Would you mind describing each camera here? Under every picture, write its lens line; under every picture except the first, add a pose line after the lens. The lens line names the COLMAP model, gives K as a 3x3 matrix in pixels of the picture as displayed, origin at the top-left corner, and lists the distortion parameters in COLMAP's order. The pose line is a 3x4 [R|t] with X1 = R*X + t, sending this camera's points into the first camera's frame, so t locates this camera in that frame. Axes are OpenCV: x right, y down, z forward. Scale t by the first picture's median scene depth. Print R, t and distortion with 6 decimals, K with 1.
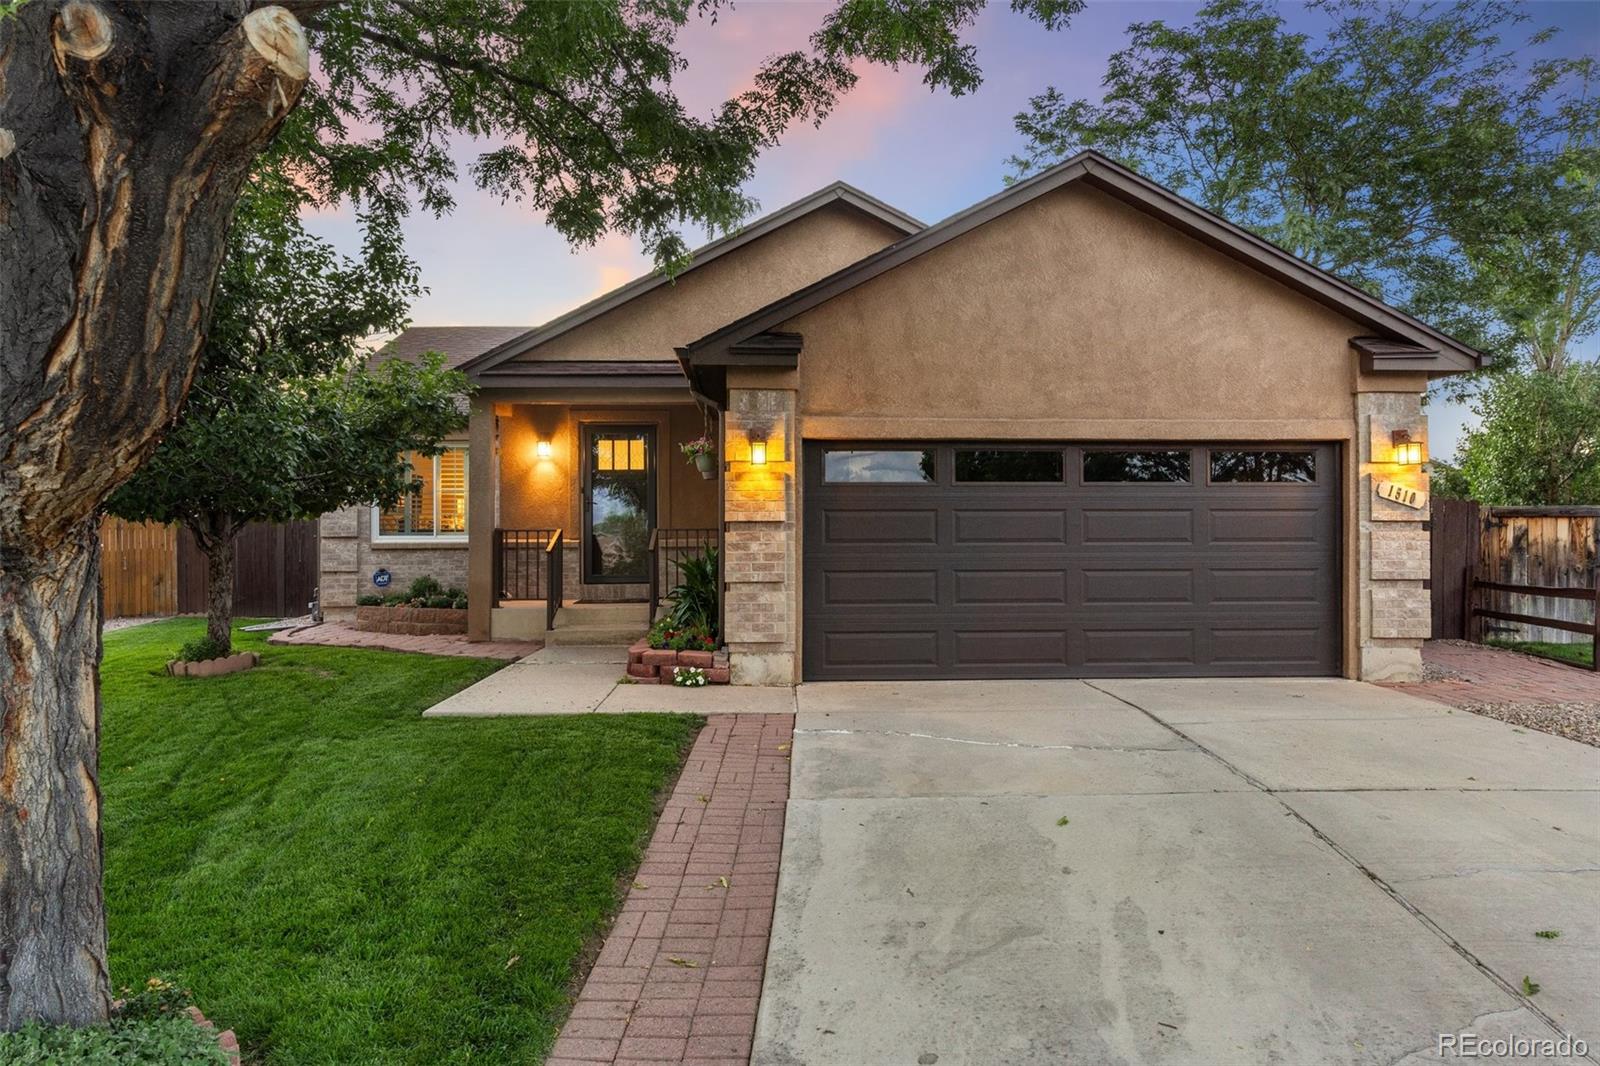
lens RADIAL K [[990.1, 0, 805.8], [0, 990.1, 531.4], [0, 0, 1]] dist [0.007573, 0.000640]
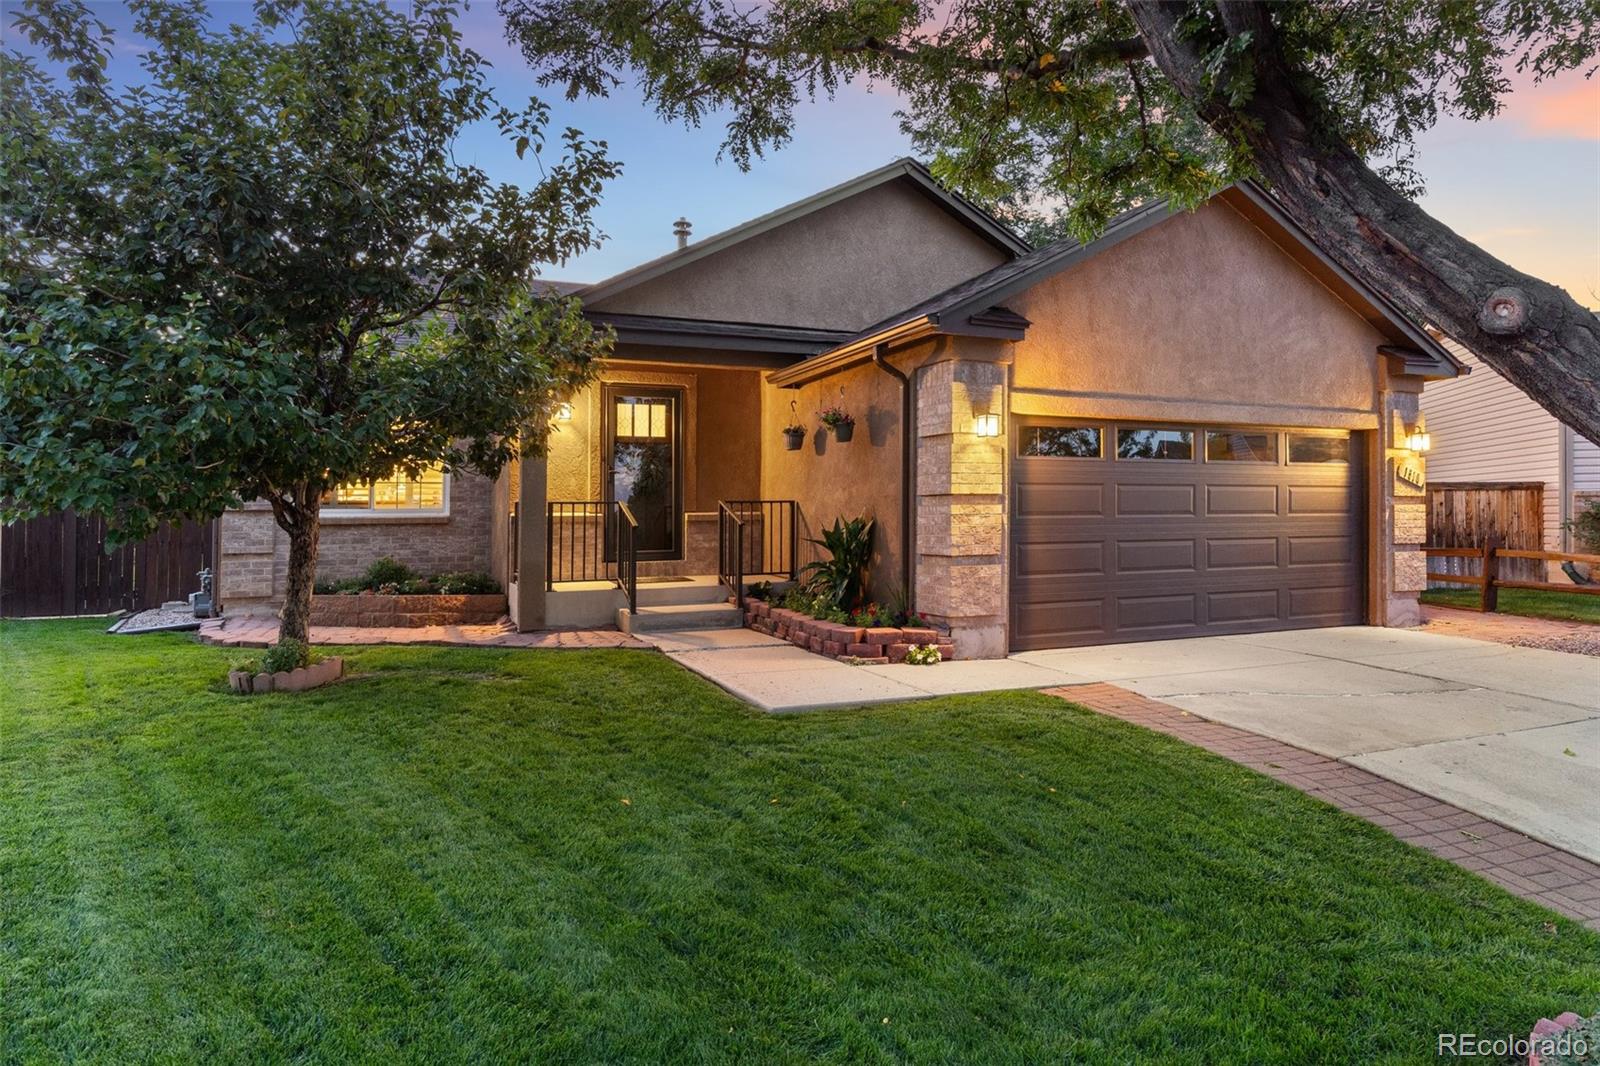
lens RADIAL K [[990.1, 0, 852.0], [0, 990.1, 493.0], [0, 0, 1]] dist [0.007573, 0.000640]
pose [[0.927221, 0.005223, 0.374479, -0.505738], [-0.001115, 0.999937, -0.011185, -0.000180], [-0.374514, 0.009953, 0.927168, 0.115987]]
